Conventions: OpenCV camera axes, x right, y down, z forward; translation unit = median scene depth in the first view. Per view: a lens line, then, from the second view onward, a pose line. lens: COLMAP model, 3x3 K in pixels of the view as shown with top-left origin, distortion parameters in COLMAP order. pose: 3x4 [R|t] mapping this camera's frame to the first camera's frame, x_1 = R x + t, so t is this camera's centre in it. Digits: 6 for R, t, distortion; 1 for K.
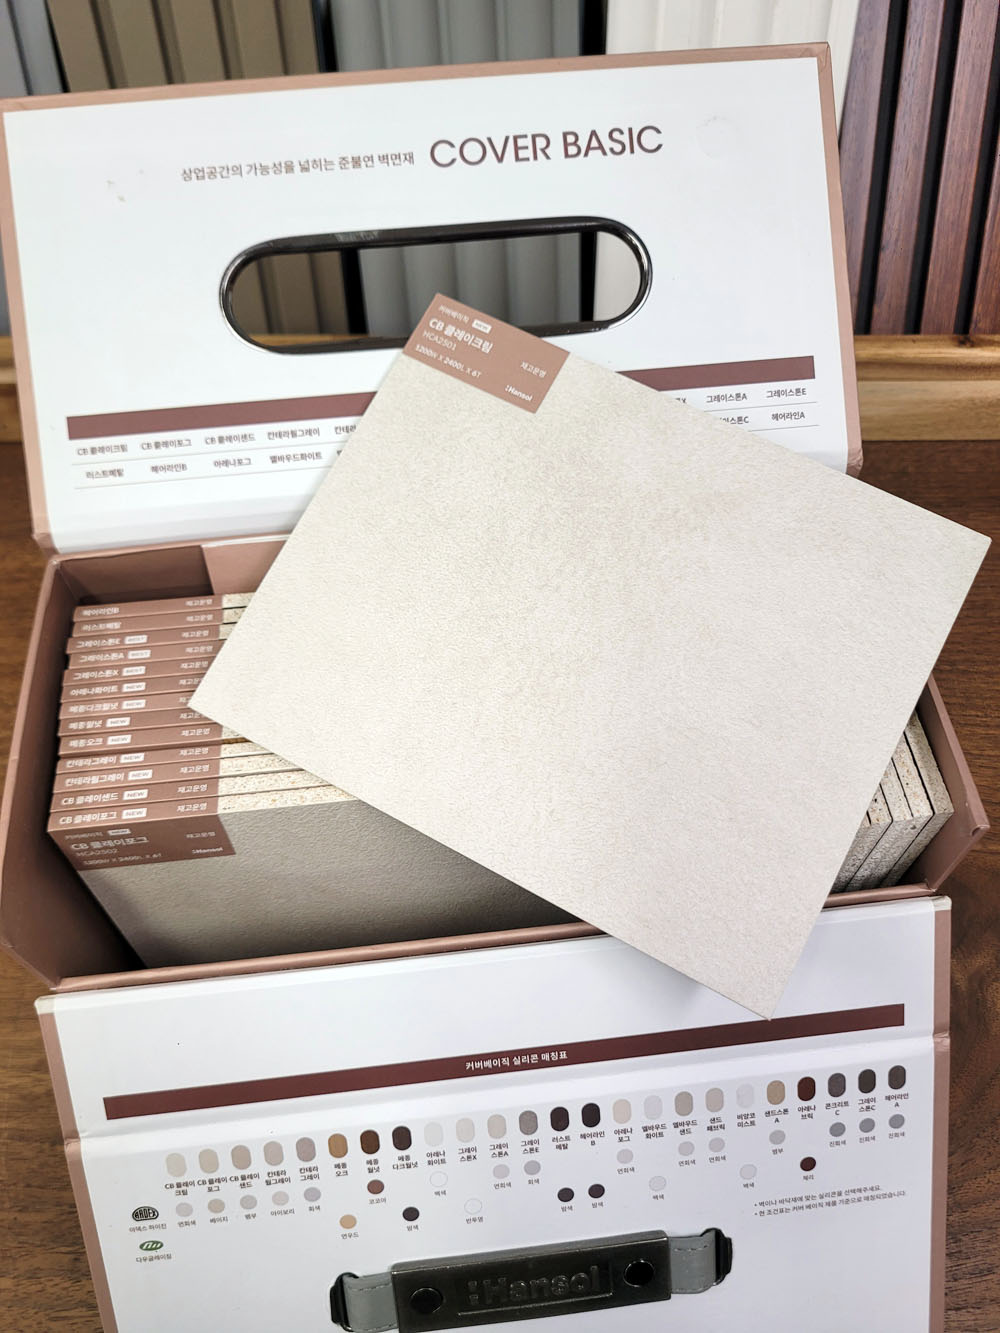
lens RADIAL K [[997.6, 0, 500.0], [0, 997.6, 666.5], [0, 0, 1]] dist [0.059817, -0.035818]
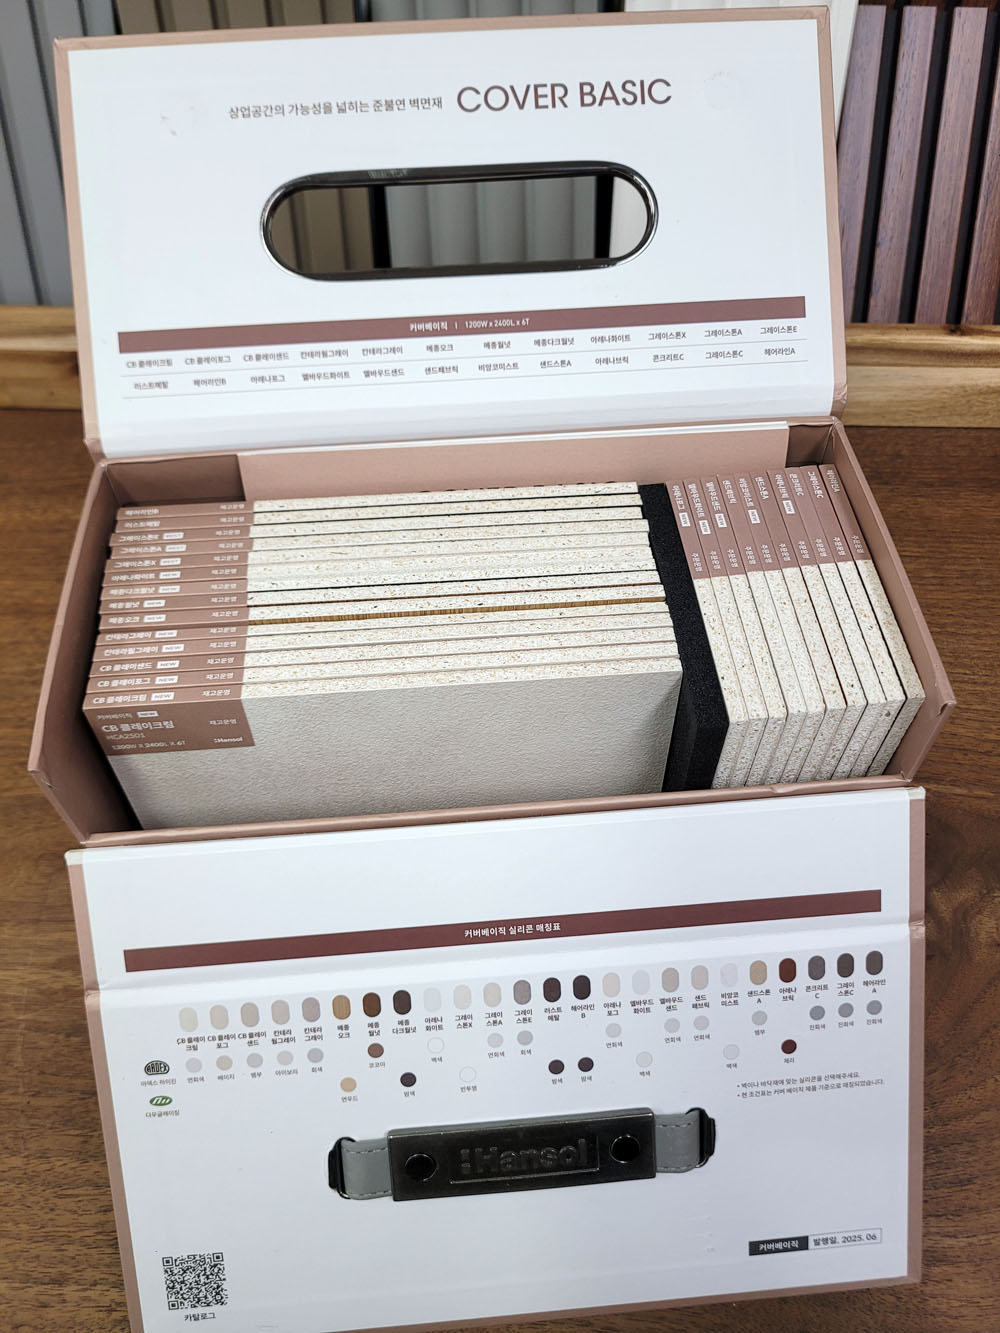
lens RADIAL K [[994.1, 0, 500.0], [0, 994.1, 666.5], [0, 0, 1]] dist [0.082834, -0.064896]
pose [[0.999514, 0.027187, -0.015221, 0.011290], [-0.028114, 0.997526, -0.064439, 0.175987], [0.013432, 0.064835, 0.997806, -0.068707]]
